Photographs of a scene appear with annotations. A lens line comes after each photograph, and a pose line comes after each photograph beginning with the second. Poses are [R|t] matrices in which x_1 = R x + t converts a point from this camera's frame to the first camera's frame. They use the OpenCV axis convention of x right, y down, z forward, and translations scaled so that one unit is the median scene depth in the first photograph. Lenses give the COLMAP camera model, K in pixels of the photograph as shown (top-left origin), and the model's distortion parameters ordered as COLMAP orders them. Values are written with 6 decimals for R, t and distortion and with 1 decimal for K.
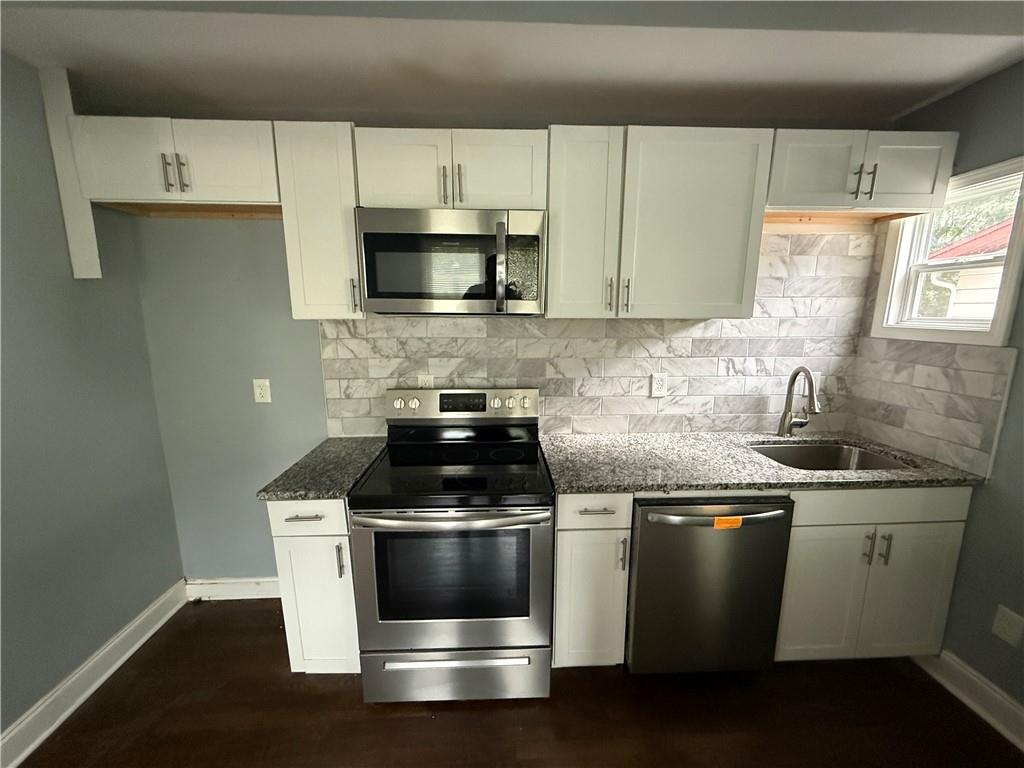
lens RADIAL K [[406.6, 0, 512.0], [0, 406.6, 384.0], [0, 0, 1]] dist [0.000994, 0.000146]
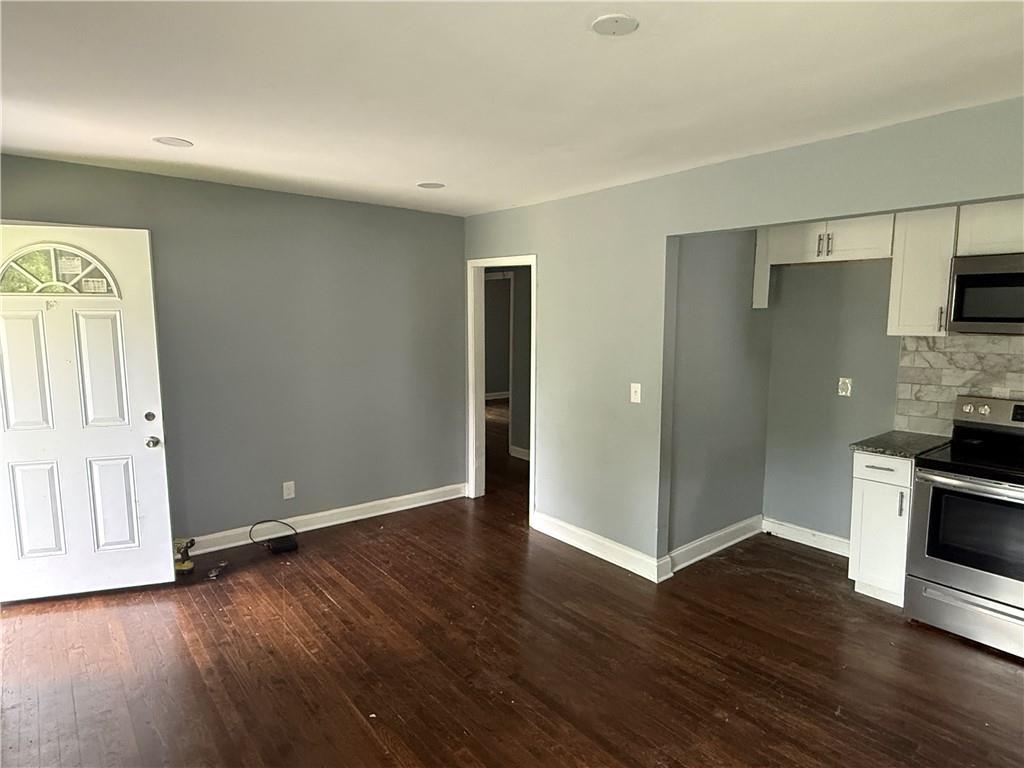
lens RADIAL K [[592.0, 0, 503.2], [0, 592.0, 386.1], [0, 0, 1]] dist [-0.000679, 0.001022]
pose [[0.581277, 0.098496, -0.807723, 0.316130], [-0.147789, 0.988917, 0.014235, 0.159251], [0.800172, 0.111098, 0.589391, -1.090379]]
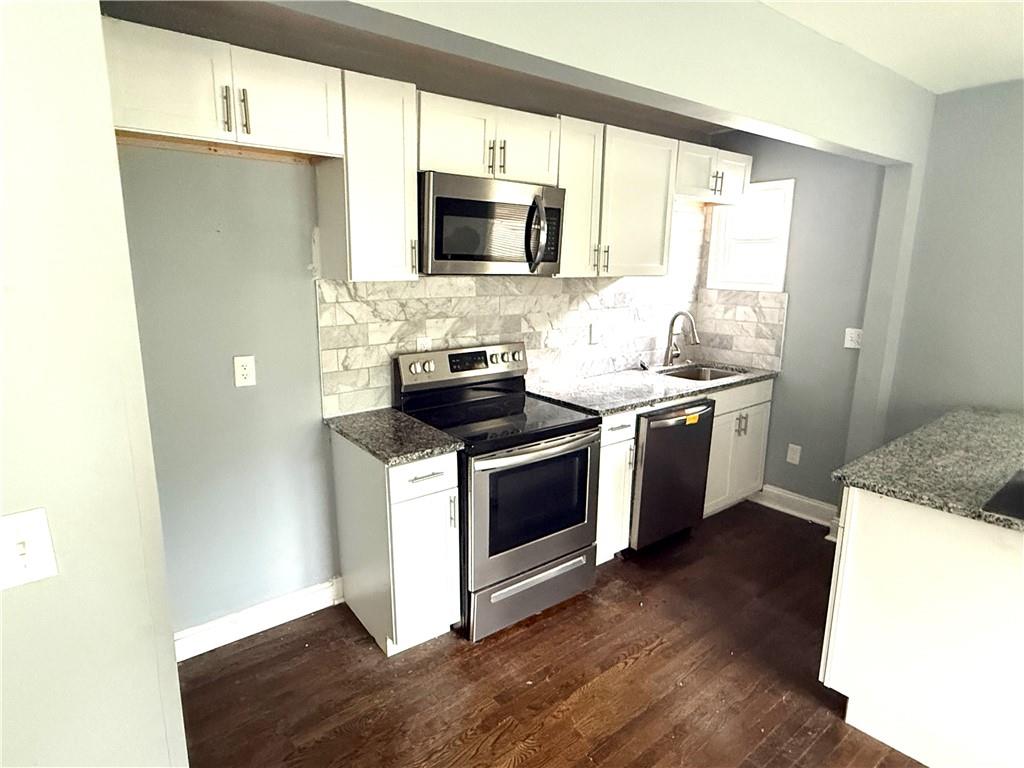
lens RADIAL K [[592.0, 0, 503.2], [0, 592.0, 386.1], [0, 0, 1]] dist [-0.000679, 0.001022]
pose [[0.809353, -0.116038, 0.575746, -0.916827], [0.094320, 0.993245, 0.067592, 0.015348], [-0.579699, -0.000402, 0.814830, -0.254048]]
